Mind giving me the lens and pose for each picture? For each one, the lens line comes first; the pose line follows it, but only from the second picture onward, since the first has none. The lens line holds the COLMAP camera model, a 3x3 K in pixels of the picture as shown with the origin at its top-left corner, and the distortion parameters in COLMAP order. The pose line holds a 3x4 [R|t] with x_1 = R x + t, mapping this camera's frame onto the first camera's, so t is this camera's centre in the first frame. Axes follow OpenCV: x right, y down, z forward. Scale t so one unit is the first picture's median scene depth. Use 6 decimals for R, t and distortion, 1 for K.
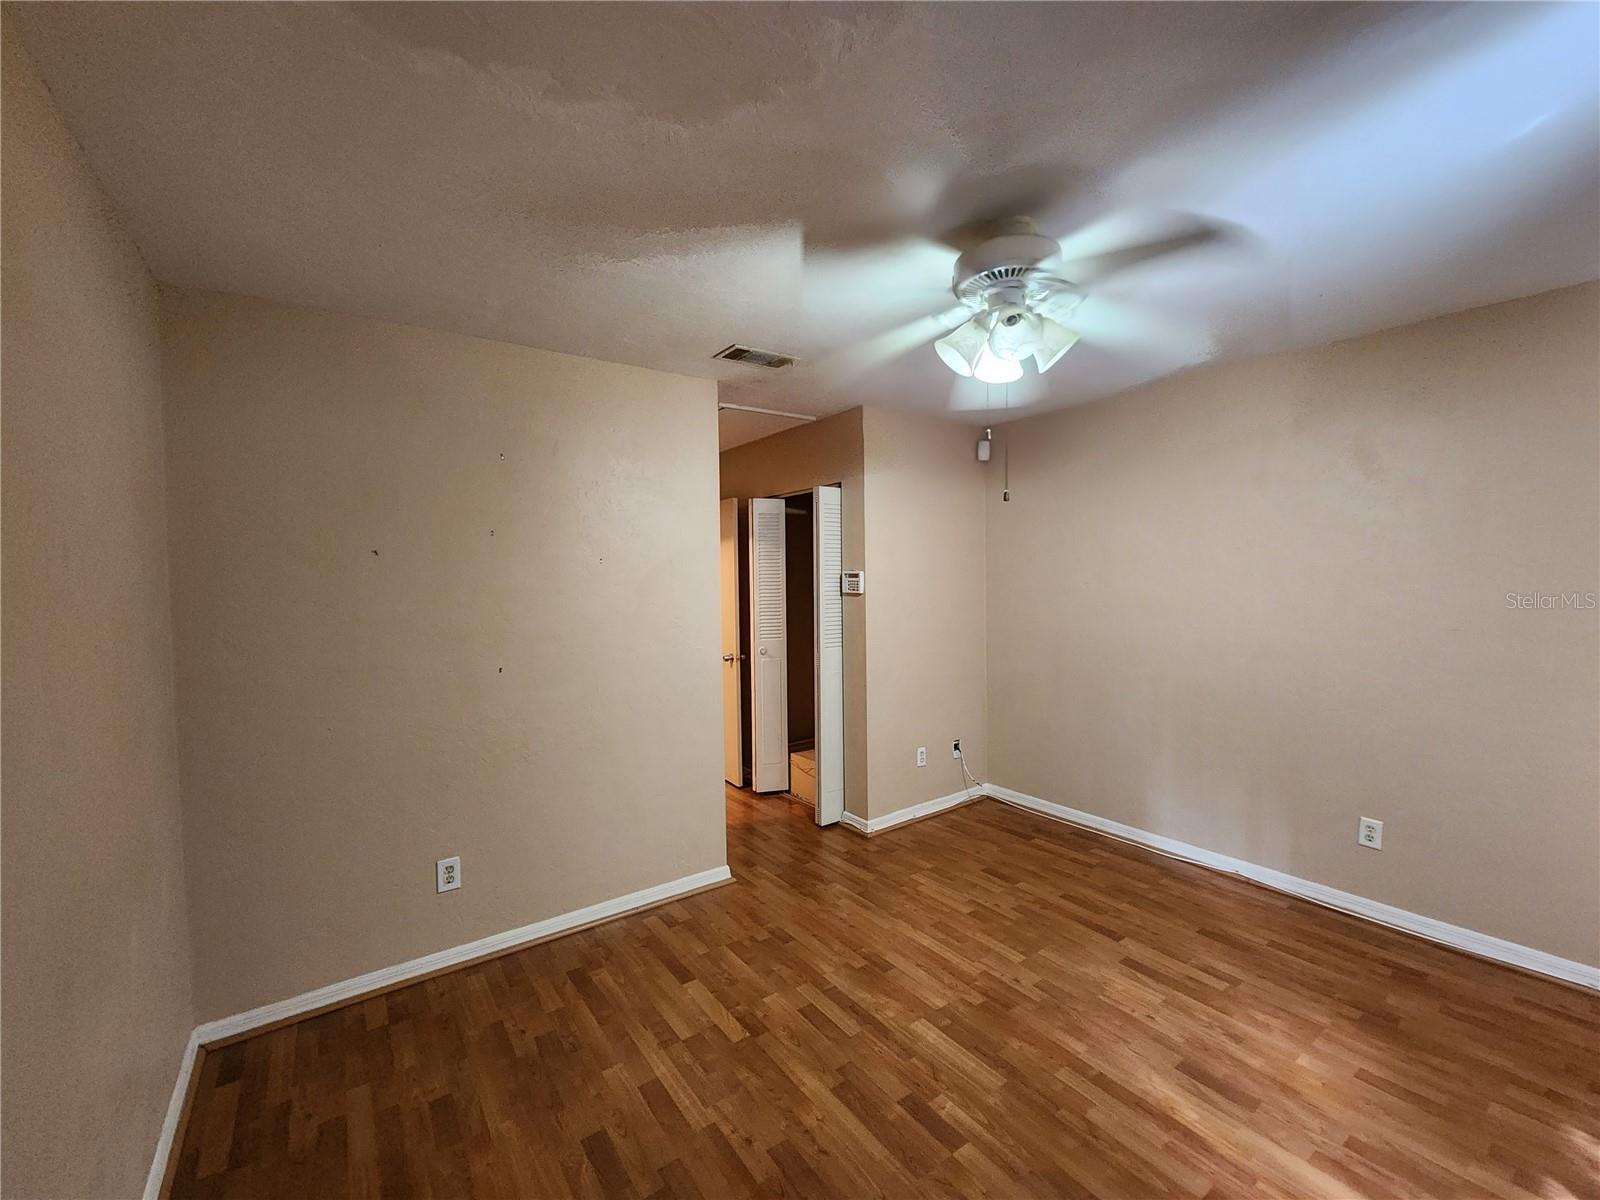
lens RADIAL K [[658.4, 0, 801.2], [0, 658.4, 599.4], [0, 0, 1]] dist [-0.000391, -0.000281]
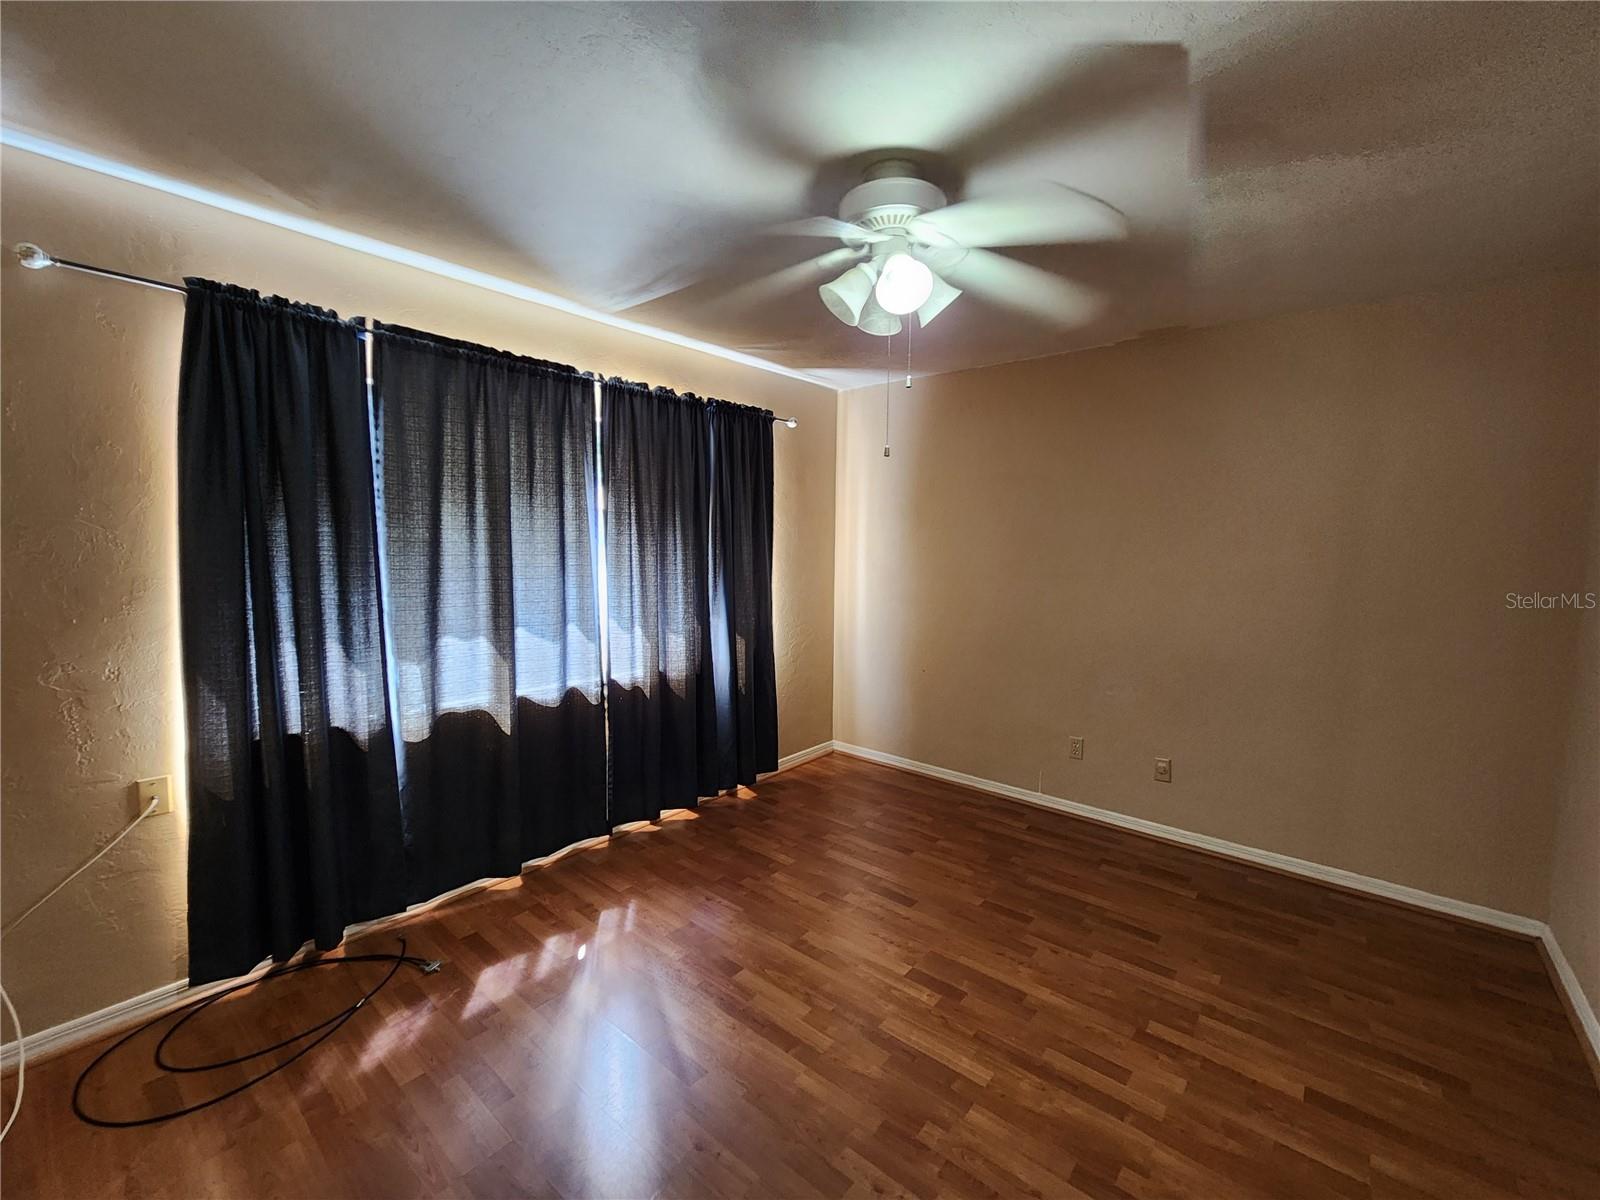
lens RADIAL K [[658.4, 0, 799.1], [0, 658.4, 595.4], [0, 0, 1]] dist [-0.000391, -0.000281]
pose [[-0.969469, 0.029575, -0.243423, 0.640365], [-0.000715, 0.992354, 0.123419, -0.058640], [0.245212, 0.119825, -0.962036, 1.814542]]
